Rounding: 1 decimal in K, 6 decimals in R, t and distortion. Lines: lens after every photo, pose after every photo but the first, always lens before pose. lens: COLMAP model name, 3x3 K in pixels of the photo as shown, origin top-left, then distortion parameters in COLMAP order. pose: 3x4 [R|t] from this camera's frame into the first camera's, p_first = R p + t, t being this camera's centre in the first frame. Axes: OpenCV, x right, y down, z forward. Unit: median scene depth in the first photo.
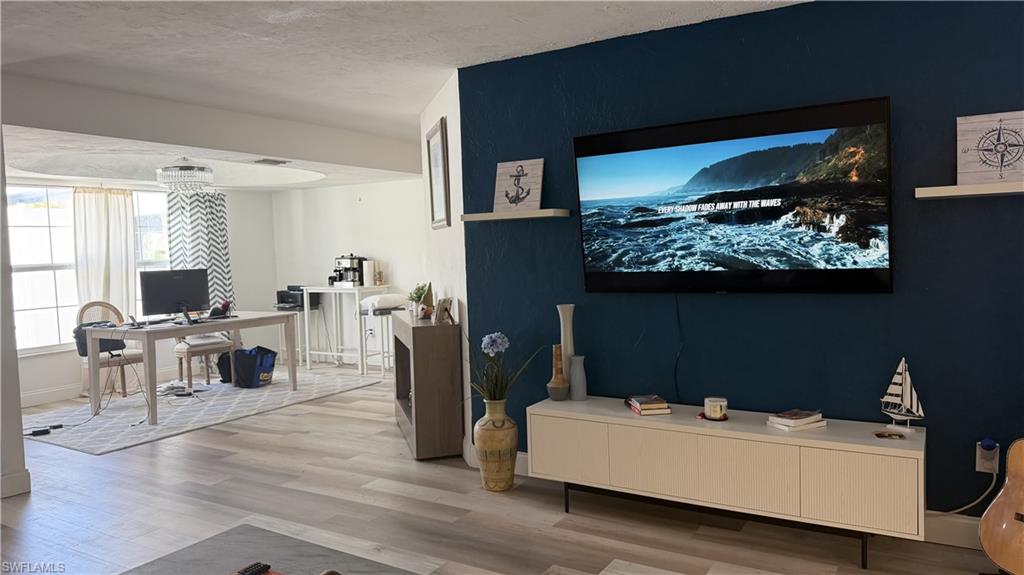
lens RADIAL K [[717.5, 0, 512.0], [0, 717.5, 287.5], [0, 0, 1]] dist [0.136604, -0.191657]
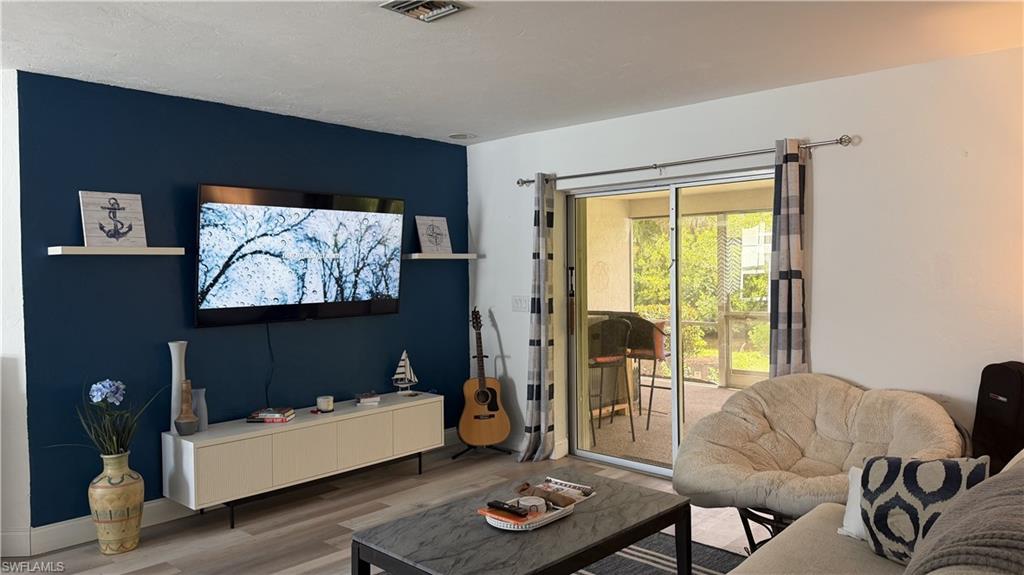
lens RADIAL K [[717.5, 0, 512.0], [0, 717.5, 287.5], [0, 0, 1]] dist [0.136604, -0.191657]
pose [[0.208489, 0.002011, 0.978023, -0.535863], [0.059463, 0.998122, -0.014728, -0.005656], [-0.976215, 0.061227, 0.207978, 0.199990]]
